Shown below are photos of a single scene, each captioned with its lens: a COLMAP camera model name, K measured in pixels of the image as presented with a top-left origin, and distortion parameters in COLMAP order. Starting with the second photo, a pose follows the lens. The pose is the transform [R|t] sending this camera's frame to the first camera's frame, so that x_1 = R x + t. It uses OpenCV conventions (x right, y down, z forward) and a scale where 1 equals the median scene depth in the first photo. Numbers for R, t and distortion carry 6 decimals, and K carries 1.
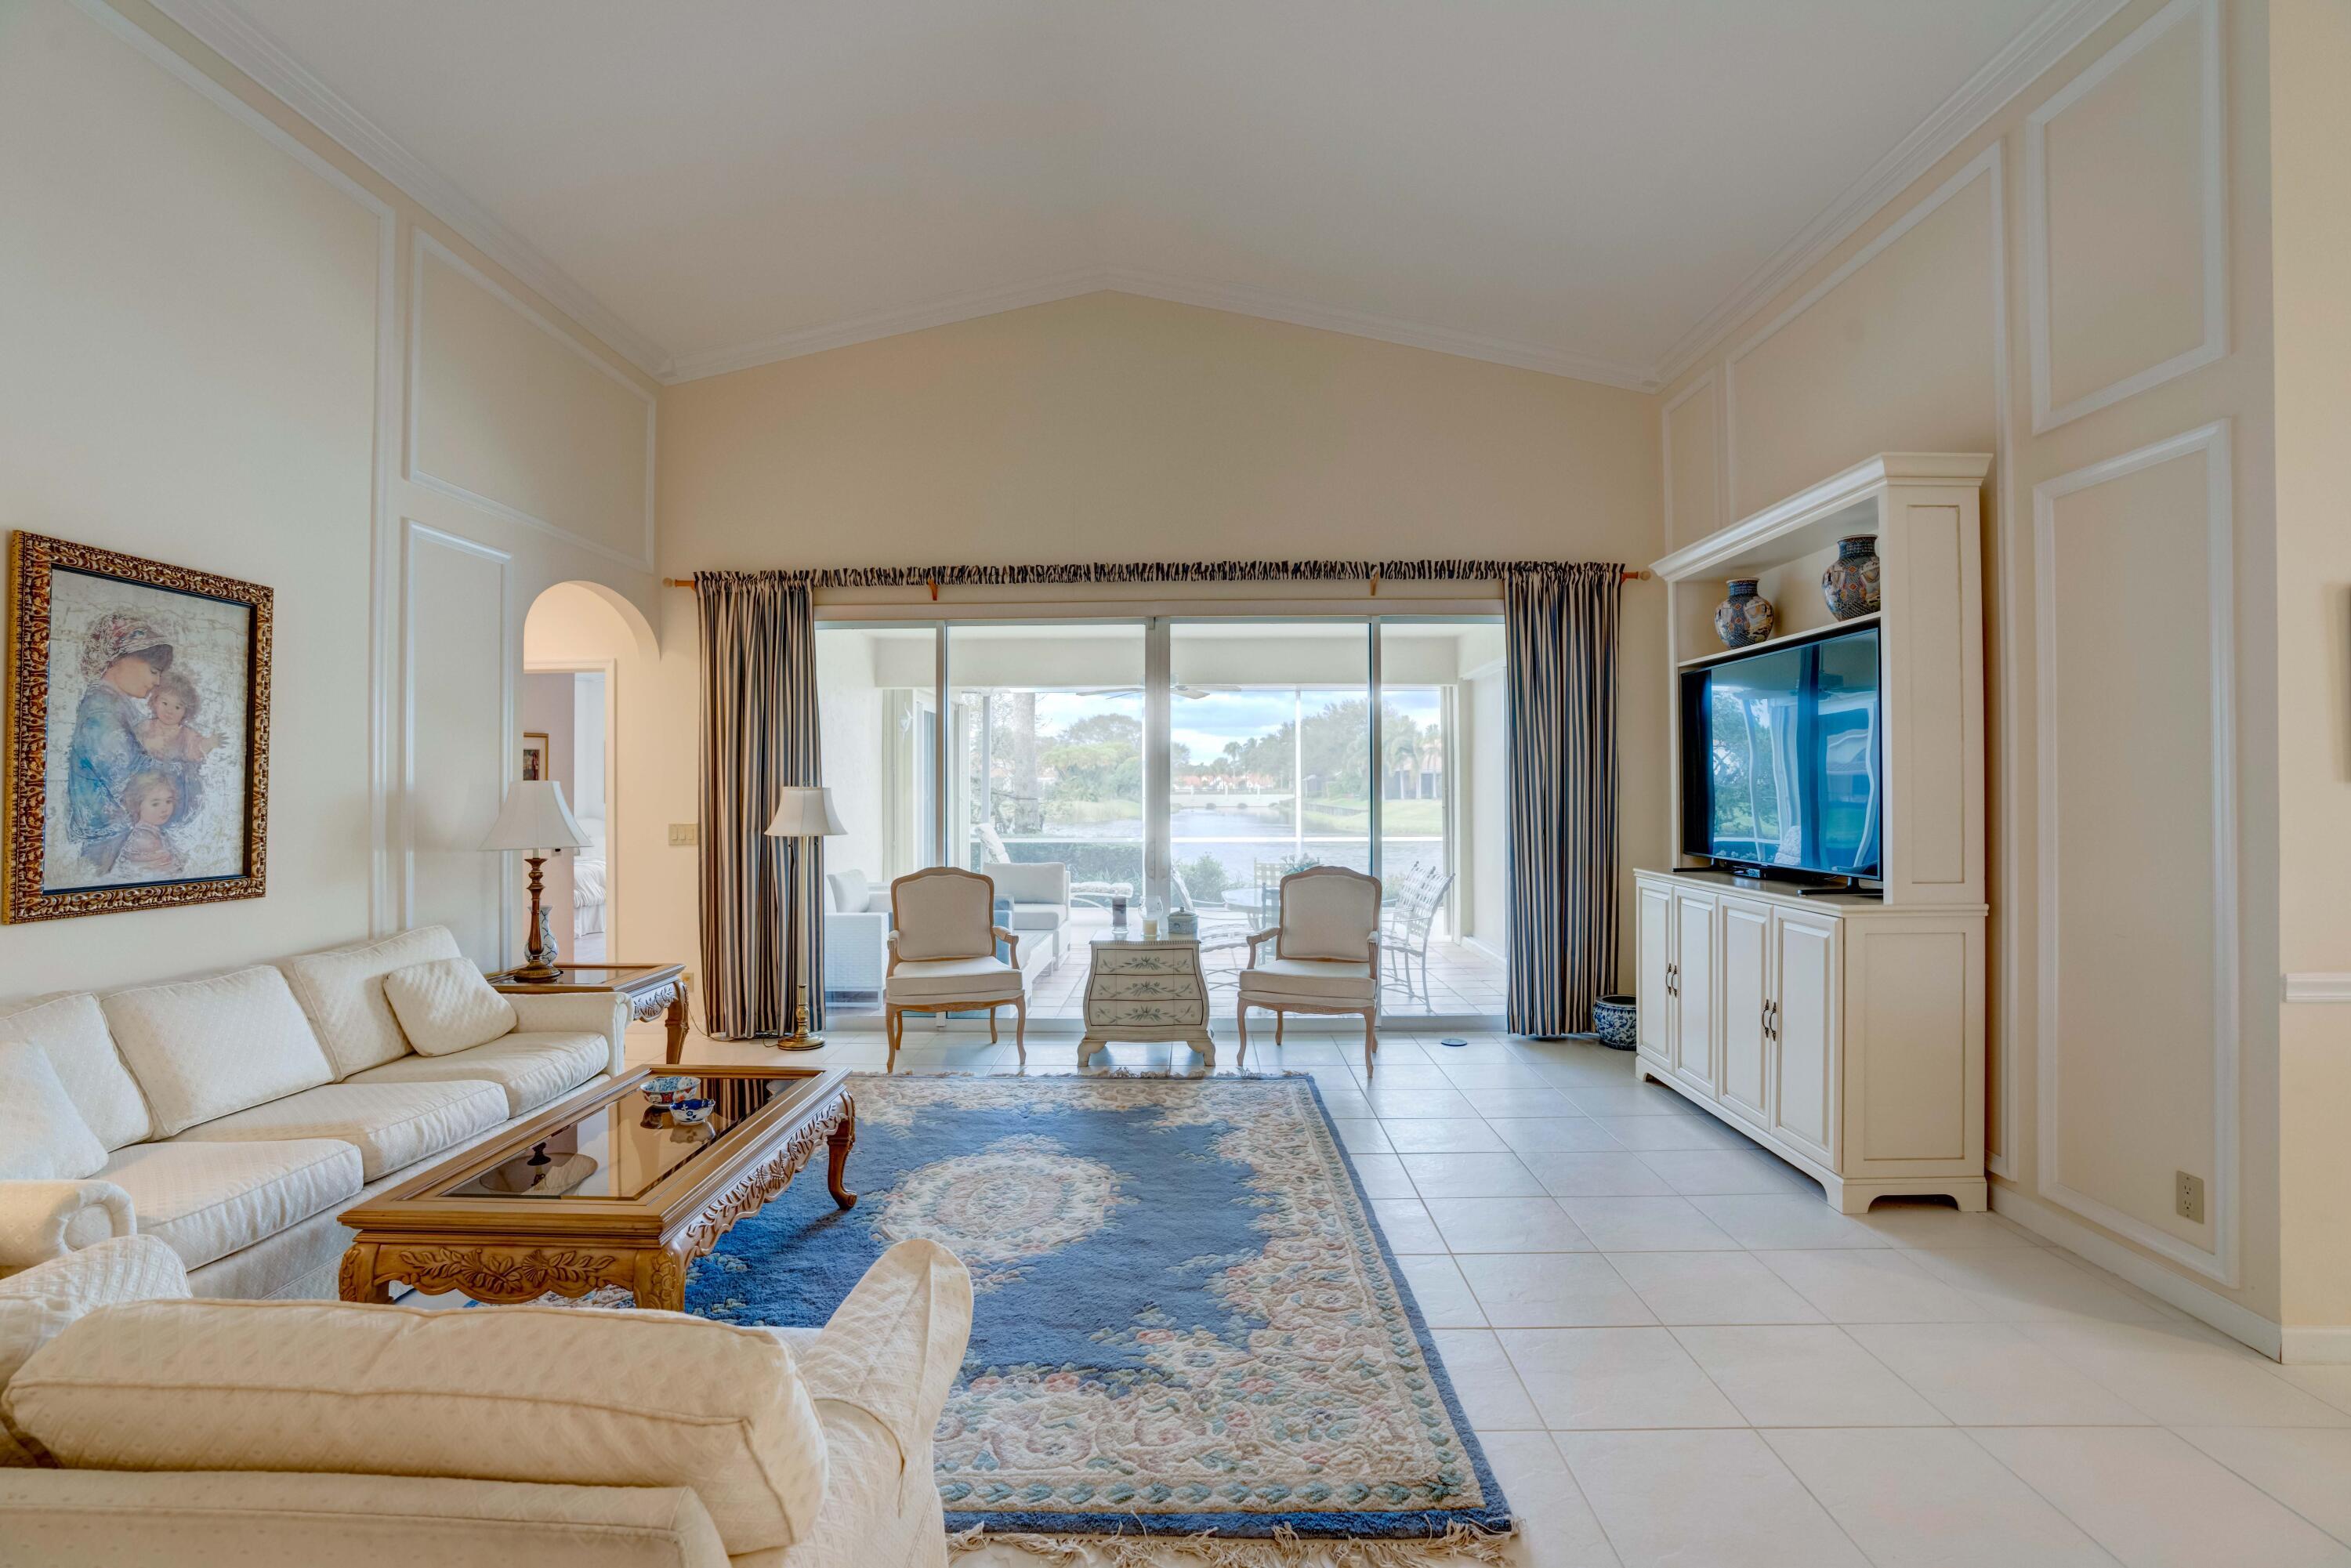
lens RADIAL K [[1079.4, 0, 1177.9], [0, 1079.4, 782.1], [0, 0, 1]] dist [-0.066891, 0.024115]
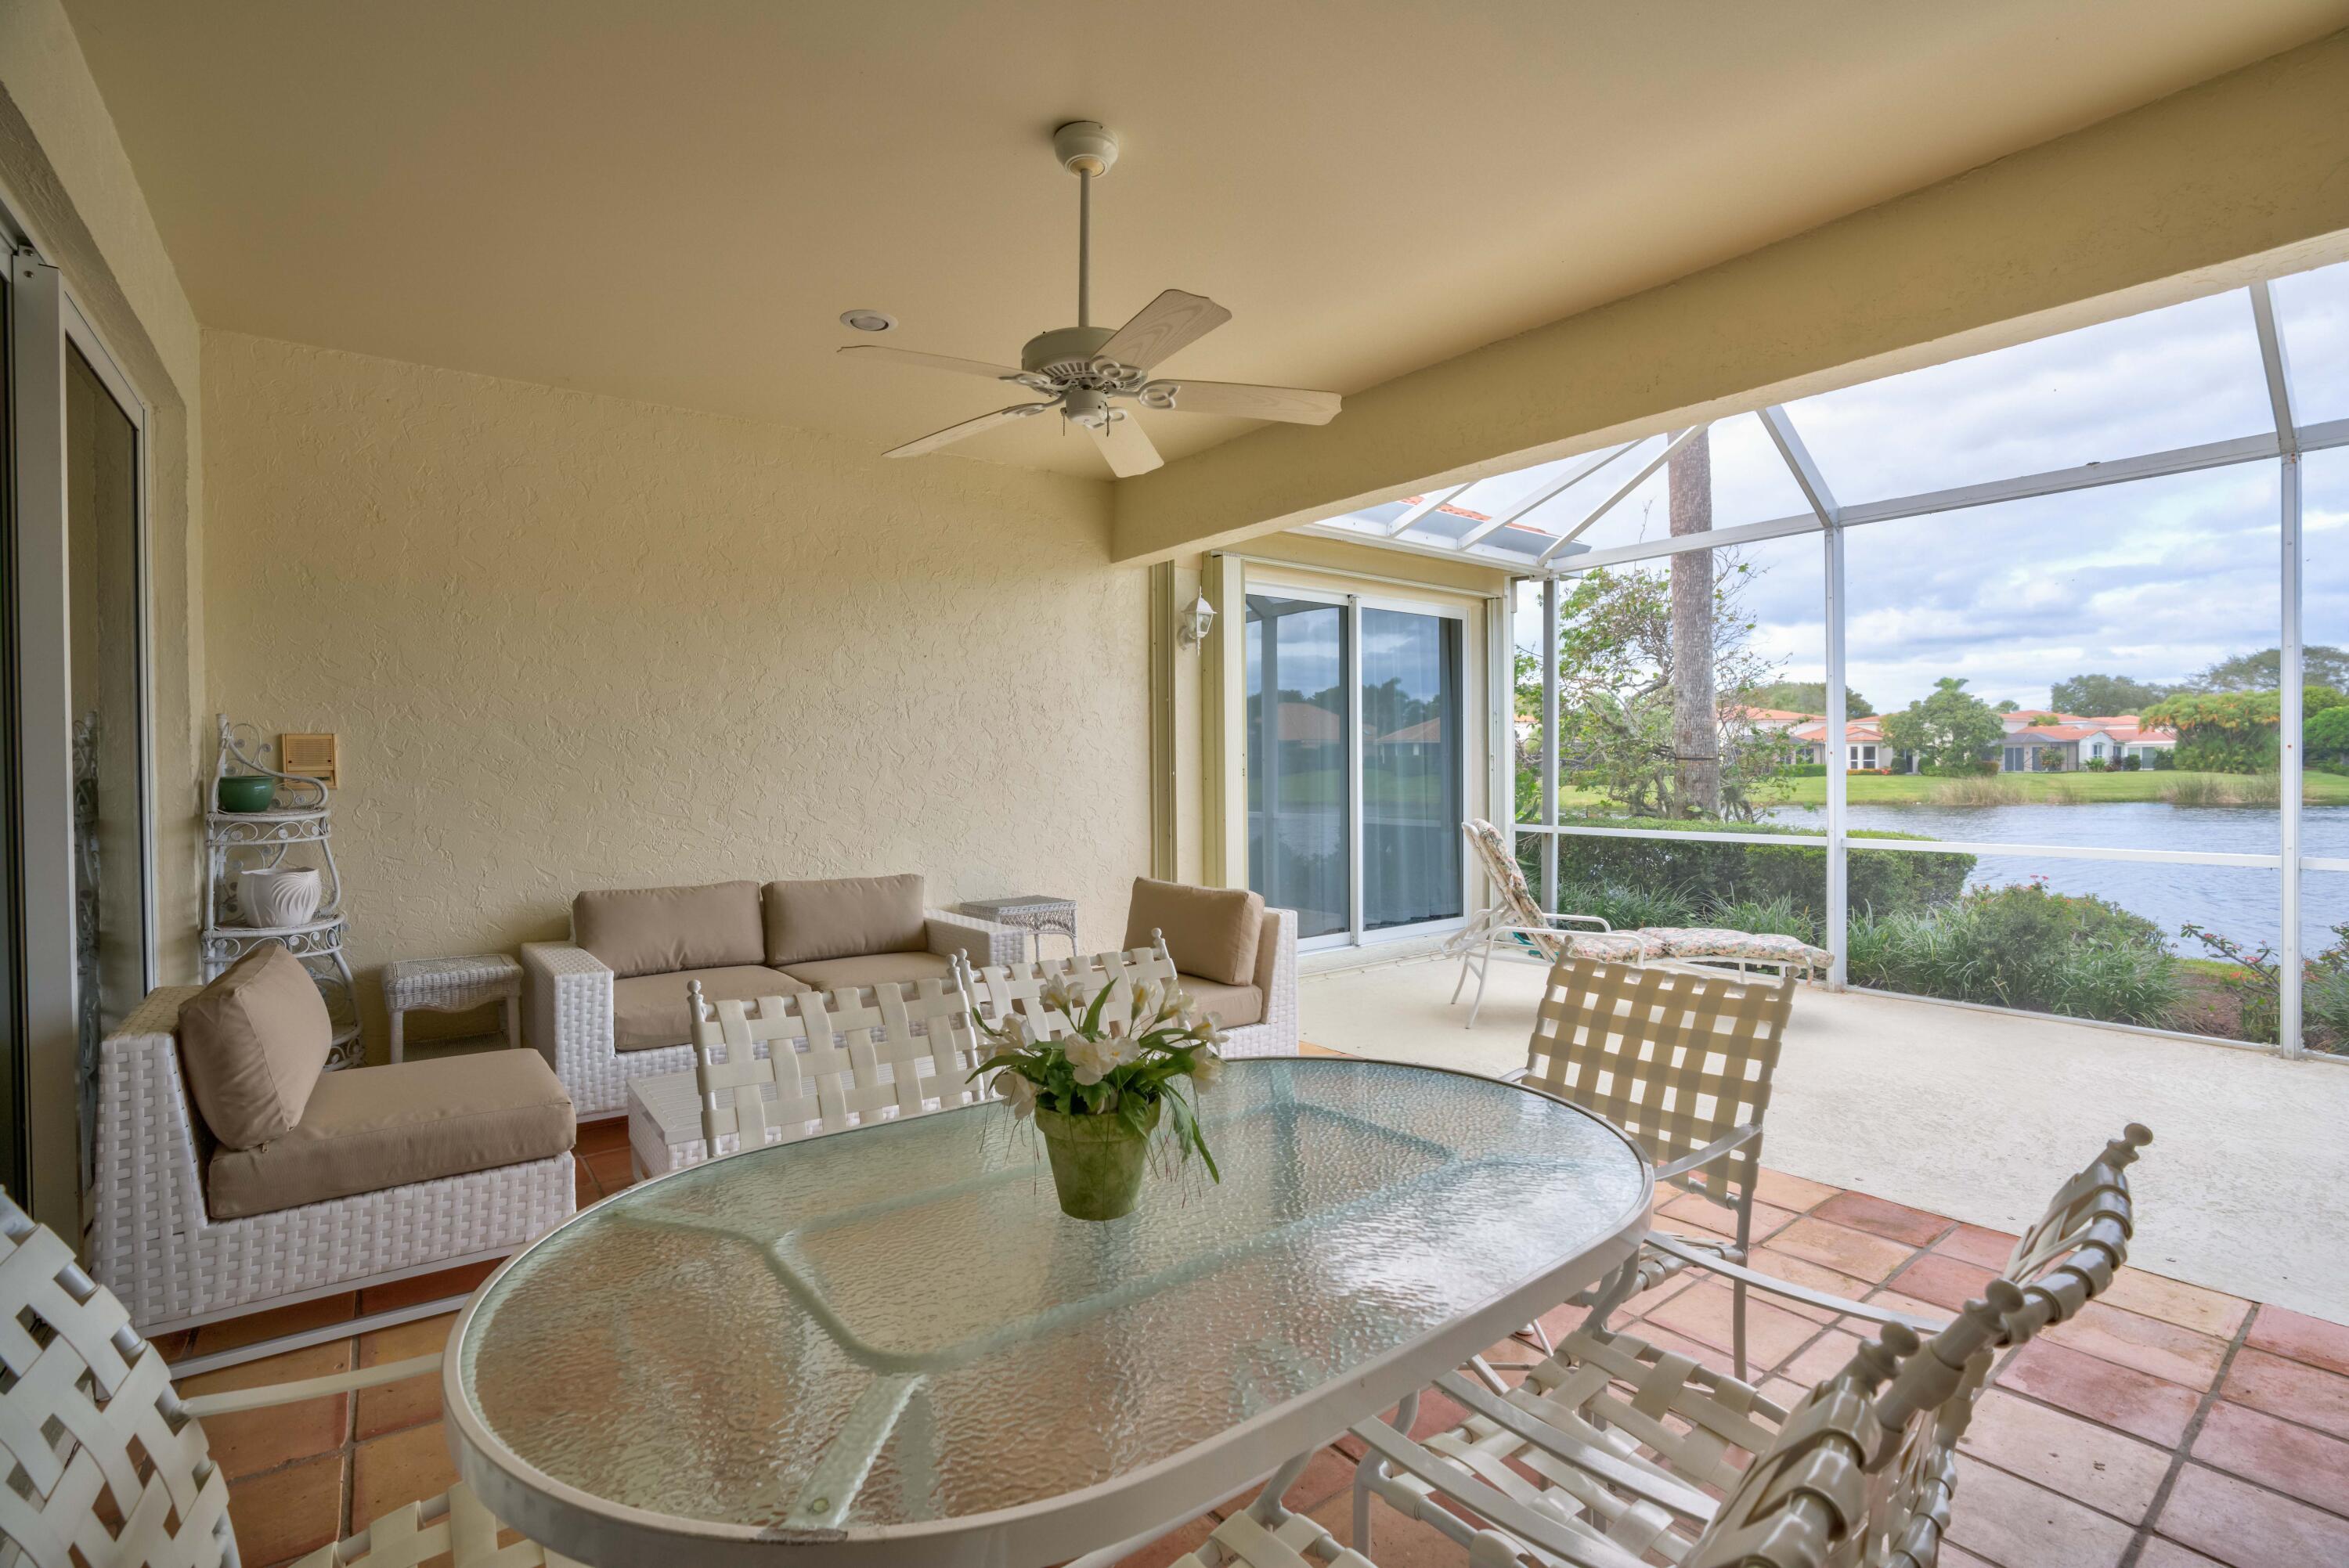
lens RADIAL K [[1078.4, 0, 1181.9], [0, 1078.4, 766.4], [0, 0, 1]] dist [-0.066891, 0.024115]
pose [[0.619600, -0.002082, -0.784915, 0.526043], [0.011116, 0.999919, 0.006122, 0.049137], [0.784839, -0.012518, 0.619573, 1.691678]]
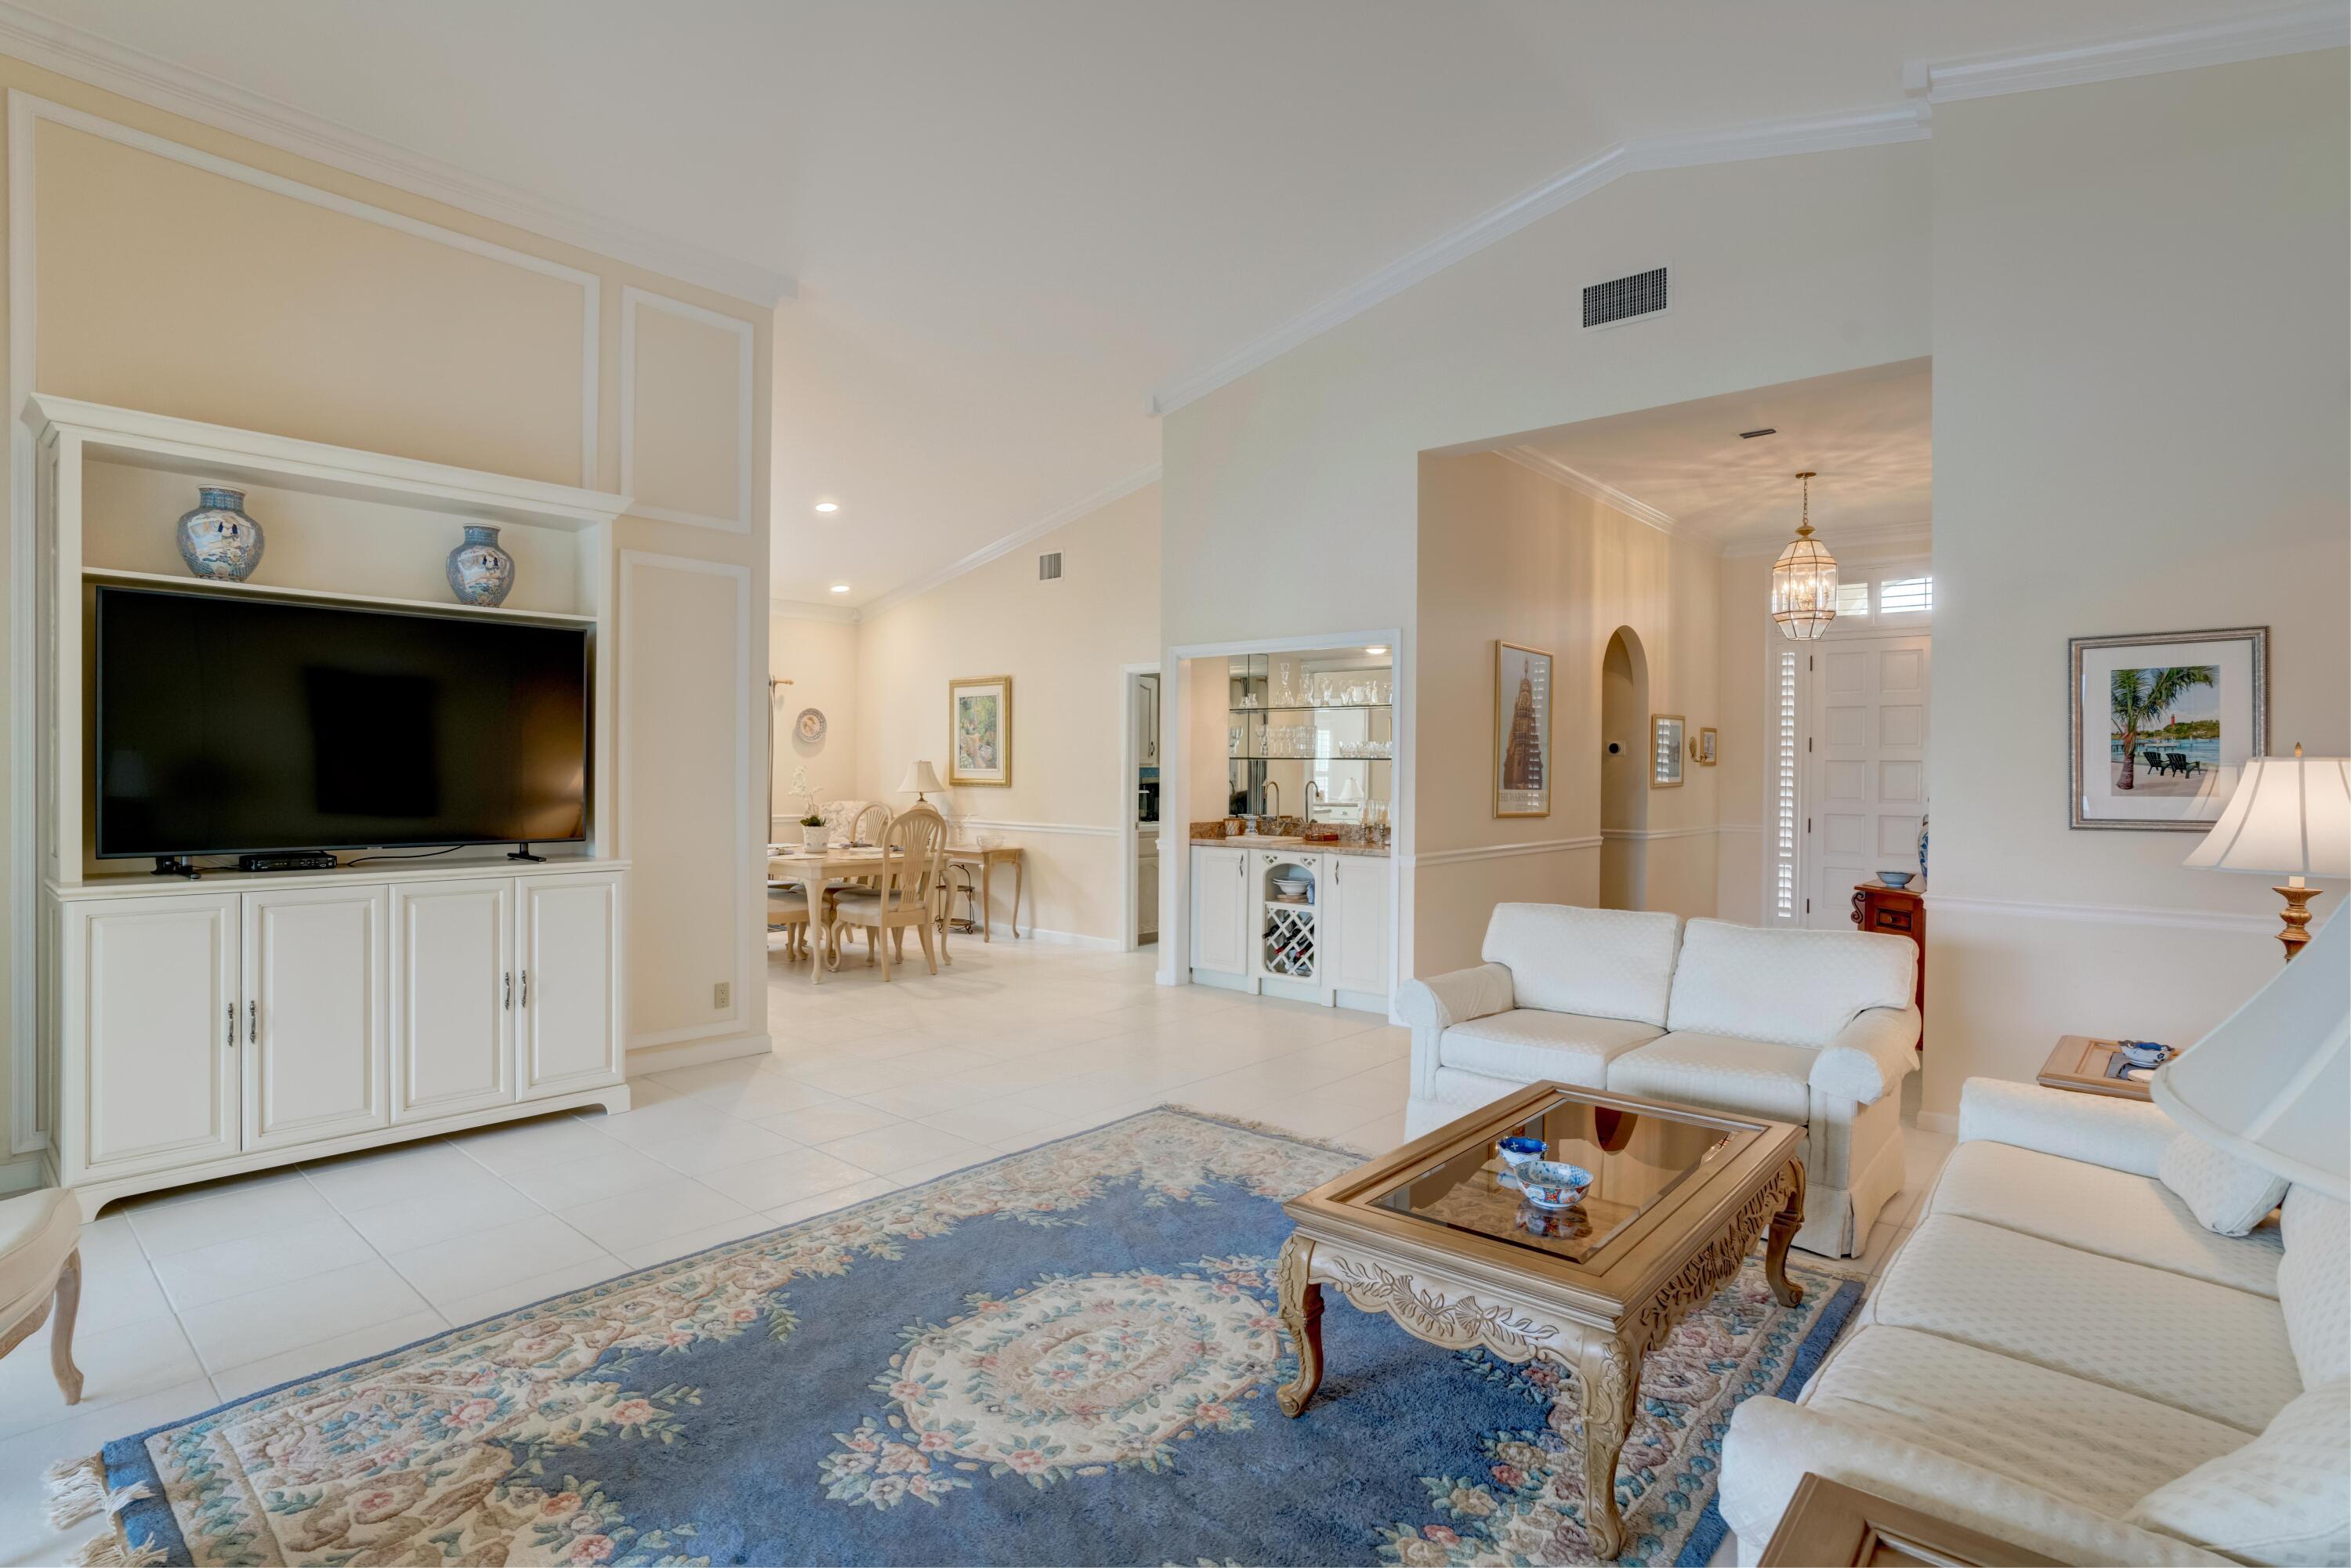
lens RADIAL K [[1168.9, 0, 1180.7], [0, 1168.9, 776.4], [0, 0, 1]] dist [-0.043017, 0.007752]
pose [[-0.764546, -0.007417, 0.644527, -0.619096], [-0.009697, 0.999953, 0.000004, 0.012473], [-0.644497, -0.006247, -0.764582, 1.382739]]
